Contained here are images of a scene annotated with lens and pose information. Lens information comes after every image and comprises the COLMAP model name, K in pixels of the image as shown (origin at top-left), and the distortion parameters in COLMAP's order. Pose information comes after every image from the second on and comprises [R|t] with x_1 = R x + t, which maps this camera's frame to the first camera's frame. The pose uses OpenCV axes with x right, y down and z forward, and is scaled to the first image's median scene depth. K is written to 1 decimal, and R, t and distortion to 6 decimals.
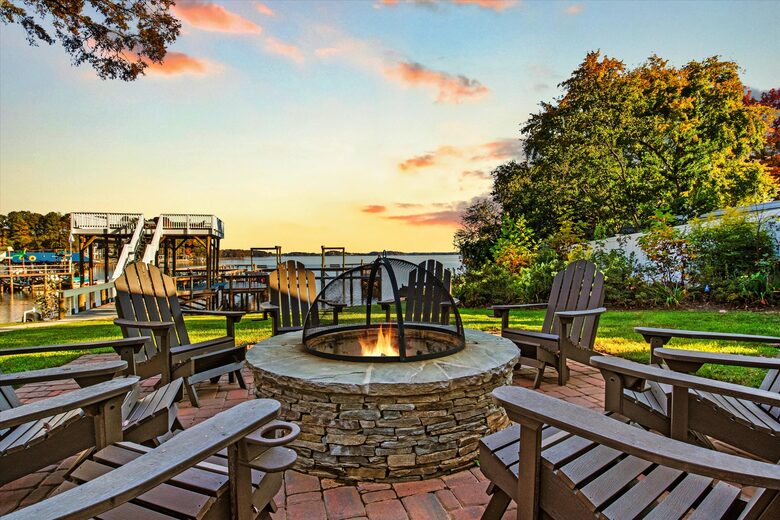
lens RADIAL K [[418.5, 0, 393.1], [0, 418.5, 258.9], [0, 0, 1]] dist [0.011819, -0.022771]
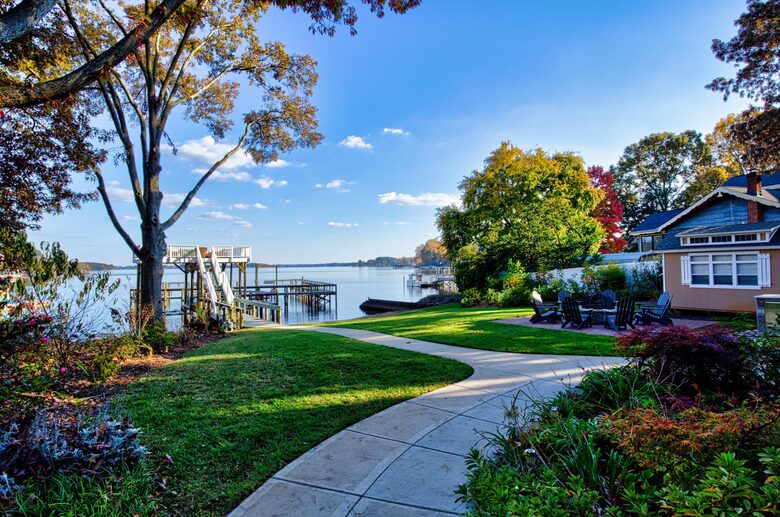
lens RADIAL K [[418.8, 0, 393.0], [0, 418.8, 257.0], [0, 0, 1]] dist [-0.044759, 0.001461]
pose [[0.948067, 0.003164, 0.318056, -0.452759], [0.007348, 0.999466, -0.031848, -0.032245], [-0.317987, 0.032531, 0.947537, -0.343279]]
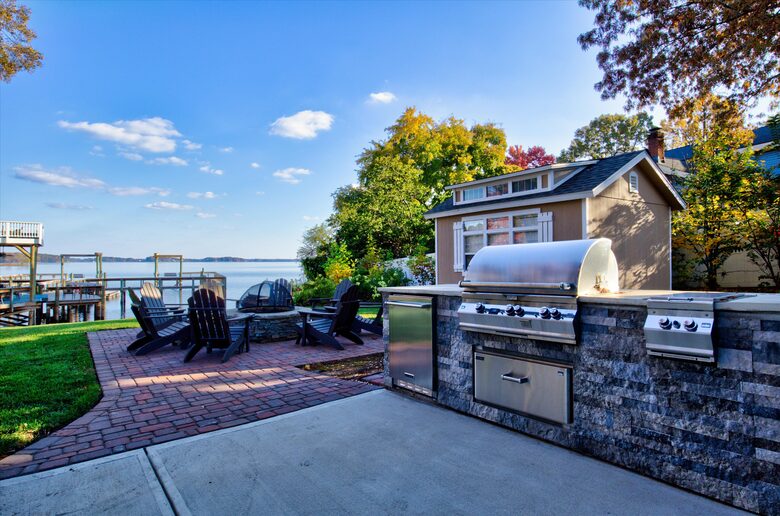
lens RADIAL K [[432.2, 0, 417.7], [0, 432.2, 260.5], [0, 0, 1]] dist [-0.062546, 0.000630]
pose [[0.916733, 0.007124, 0.399436, -0.026981], [-0.002200, 0.999916, -0.012783, -0.012088], [-0.399494, 0.010840, 0.916672, -0.236990]]
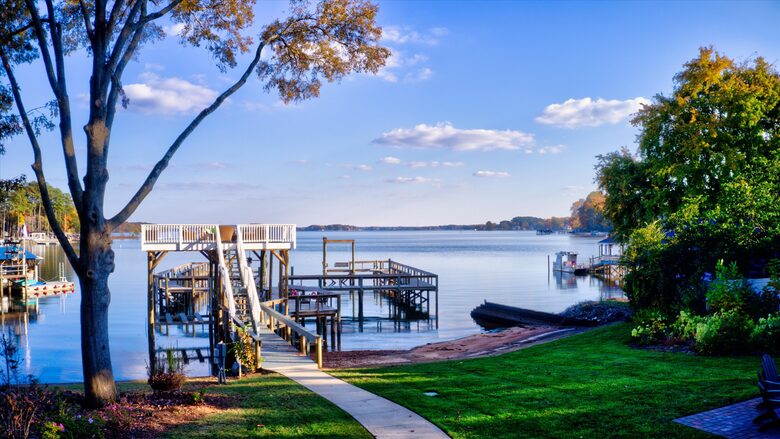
lens RADIAL K [[614.3, 0, 390.0], [0, 614.3, 219.5], [0, 0, 1]] dist [-0.191293, 0.010380]
pose [[0.996453, 0.005191, 0.083986, -0.370843], [-0.003031, 0.999662, -0.025824, -0.091131], [-0.084092, 0.025478, 0.996132, -0.213424]]
